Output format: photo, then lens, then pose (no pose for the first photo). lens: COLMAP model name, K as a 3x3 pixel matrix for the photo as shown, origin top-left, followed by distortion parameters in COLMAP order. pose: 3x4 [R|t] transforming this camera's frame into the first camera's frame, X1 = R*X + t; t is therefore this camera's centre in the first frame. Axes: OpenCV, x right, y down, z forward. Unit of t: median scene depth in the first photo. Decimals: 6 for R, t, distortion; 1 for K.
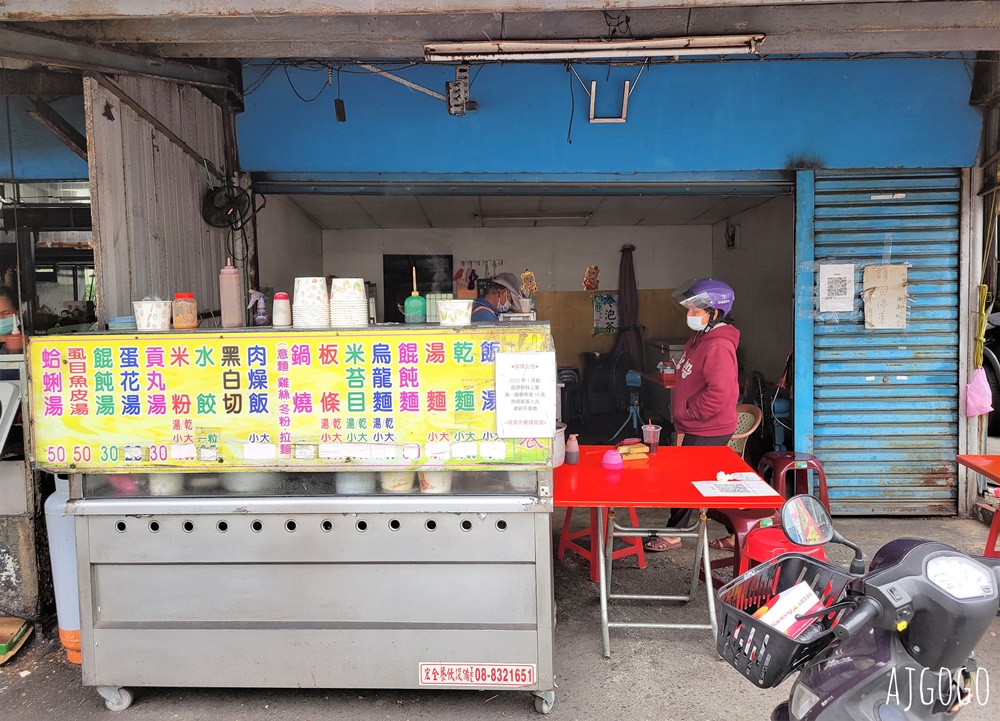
lens RADIAL K [[776.6, 0, 495.8], [0, 776.6, 350.1], [0, 0, 1]] dist [0.046157, -0.010322]
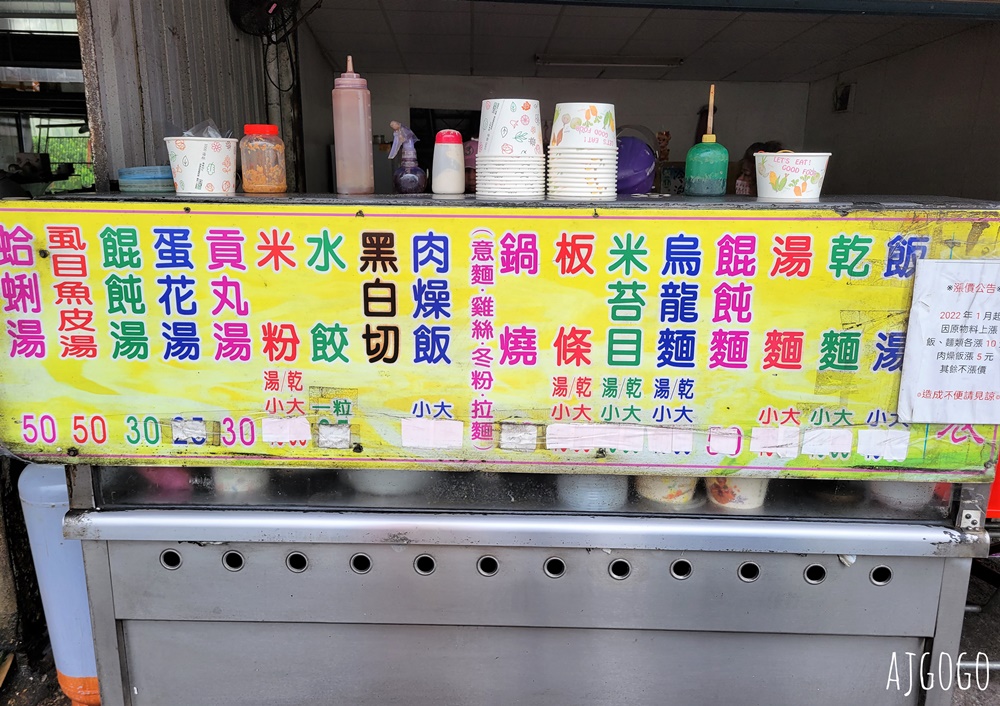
lens RADIAL K [[779.7, 0, 507.6], [0, 779.7, 355.1], [0, 0, 1]] dist [0.038738, -0.006278]
pose [[0.998276, 0.017226, 0.056107, -0.279711], [-0.026151, 0.986371, 0.162448, -0.010744], [-0.052544, -0.163635, 0.985121, 0.478338]]
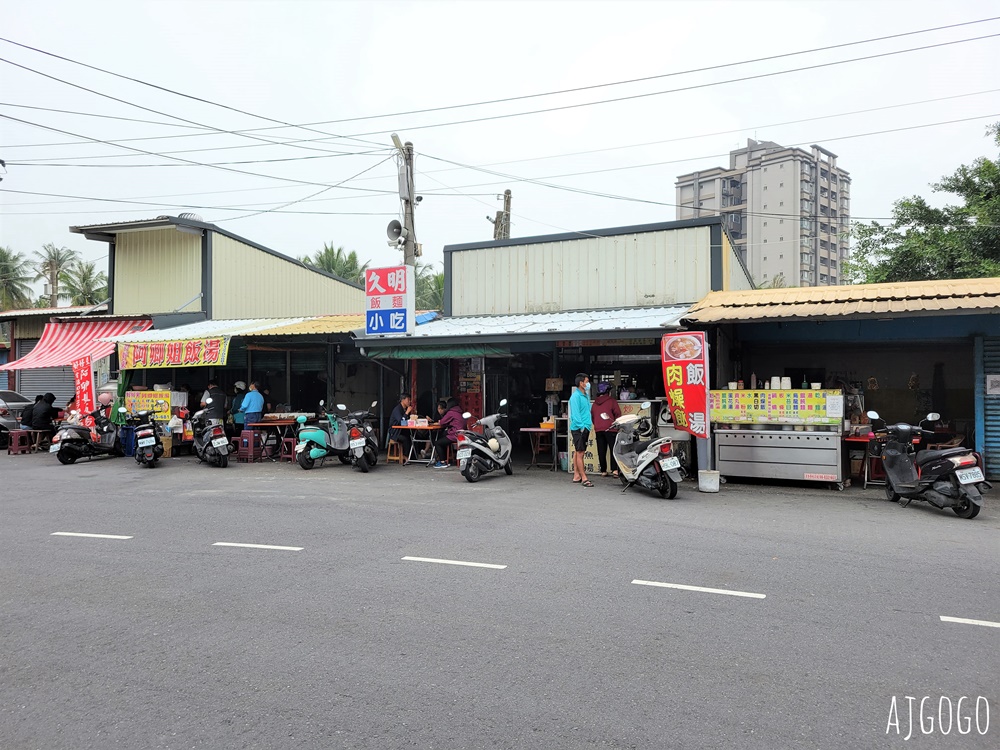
lens RADIAL K [[691.5, 0, 491.8], [0, 691.5, 374.8], [0, 0, 1]] dist [-0.006930, 0.010073]
pose [[0.869261, 0.008184, -0.494286, 0.250538], [-0.059809, 0.994259, -0.088720, 0.304878], [0.490722, 0.106683, 0.864760, -2.841982]]
